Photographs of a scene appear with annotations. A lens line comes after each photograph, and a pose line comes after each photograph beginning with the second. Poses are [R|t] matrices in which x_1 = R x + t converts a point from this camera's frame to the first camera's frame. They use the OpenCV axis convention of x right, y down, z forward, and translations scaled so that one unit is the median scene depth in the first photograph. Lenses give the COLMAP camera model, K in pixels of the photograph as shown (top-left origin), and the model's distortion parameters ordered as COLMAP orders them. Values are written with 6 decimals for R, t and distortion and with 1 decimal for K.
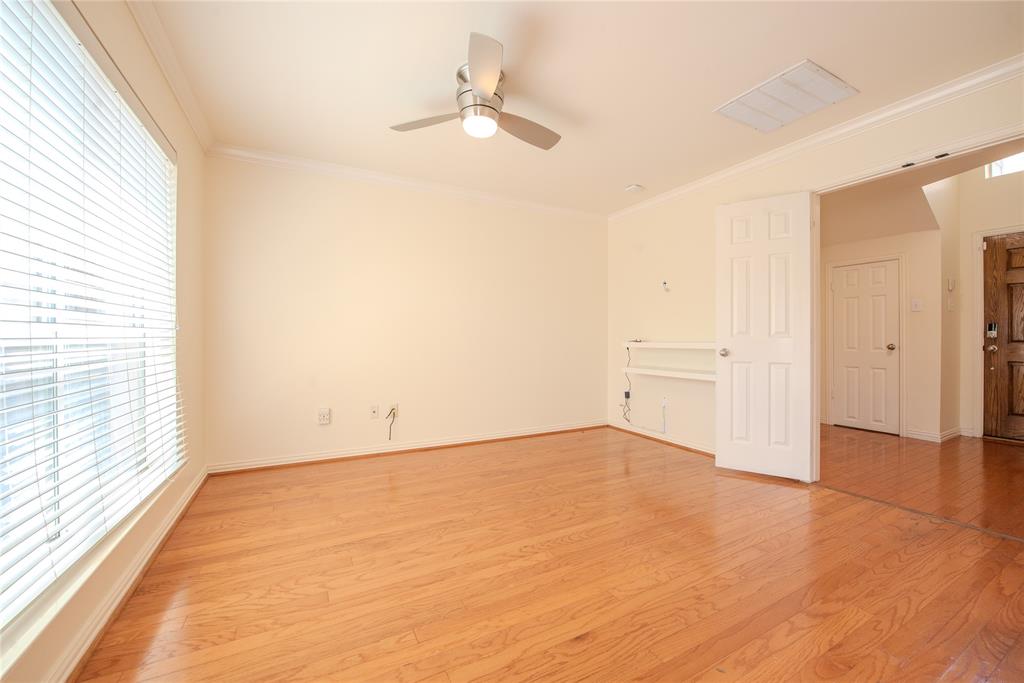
lens RADIAL K [[403.9, 0, 523.5], [0, 403.9, 338.5], [0, 0, 1]] dist [-0.019536, -0.001466]
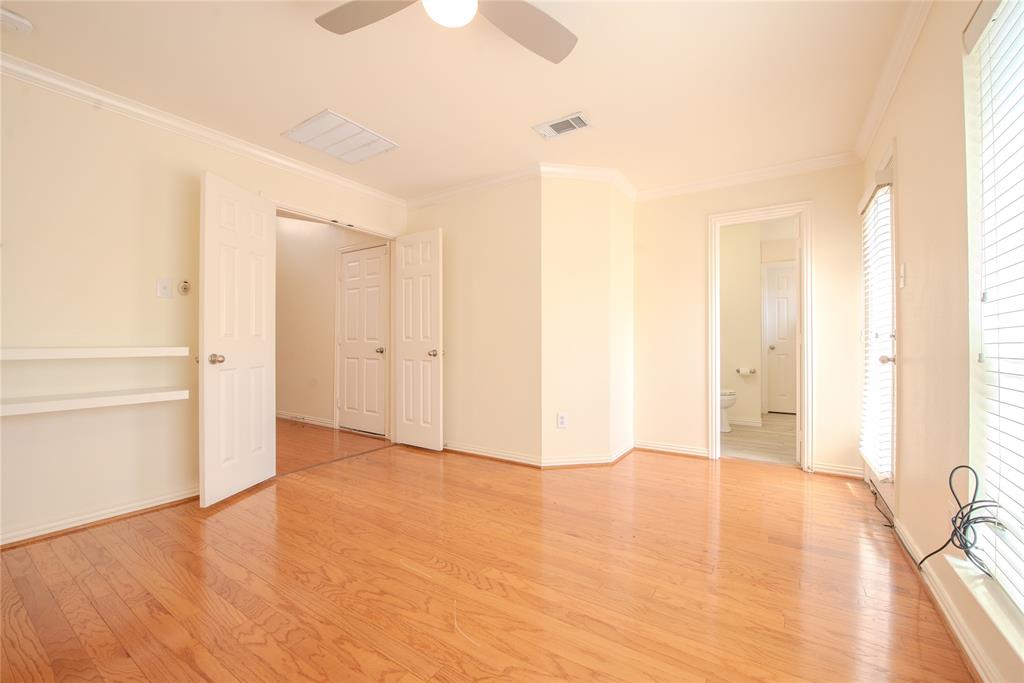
lens RADIAL K [[403.9, 0, 532.0], [0, 403.9, 337.9], [0, 0, 1]] dist [-0.019536, -0.001466]
pose [[-0.495677, 0.009455, 0.868455, -0.768224], [0.000851, 0.999946, -0.010401, 0.002966], [-0.868506, -0.004416, -0.495658, 1.298720]]
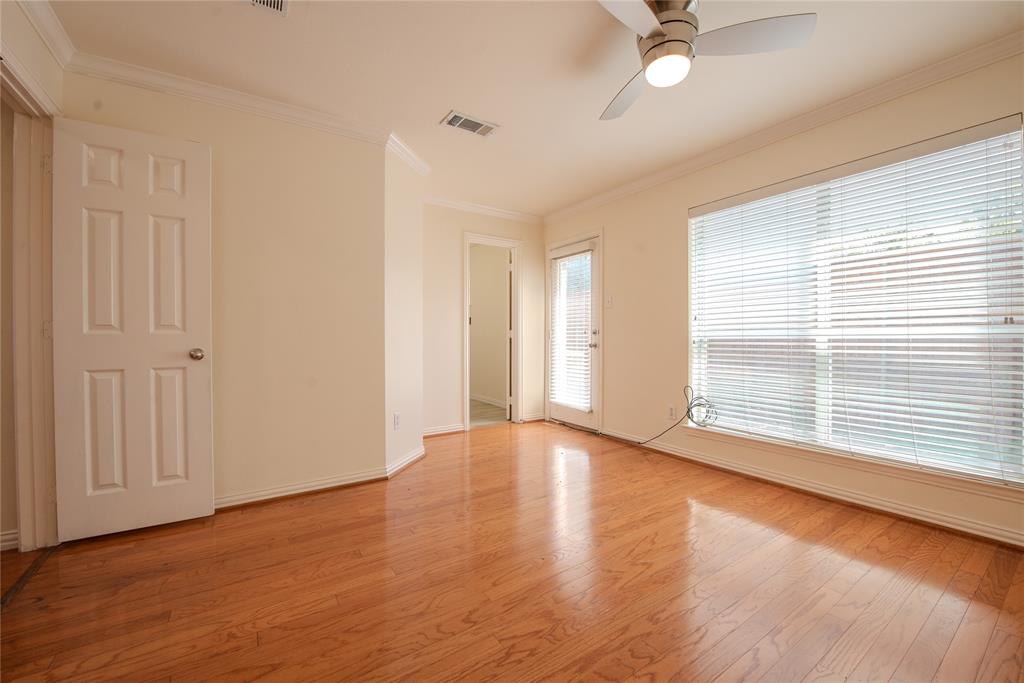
lens RADIAL K [[403.9, 0, 519.6], [0, 403.9, 338.3], [0, 0, 1]] dist [-0.019536, -0.001466]
pose [[-0.995380, 0.001053, -0.096010, 0.286445], [0.000439, 0.999979, 0.006416, 0.002033], [0.096015, 0.006344, -0.995360, 1.925661]]
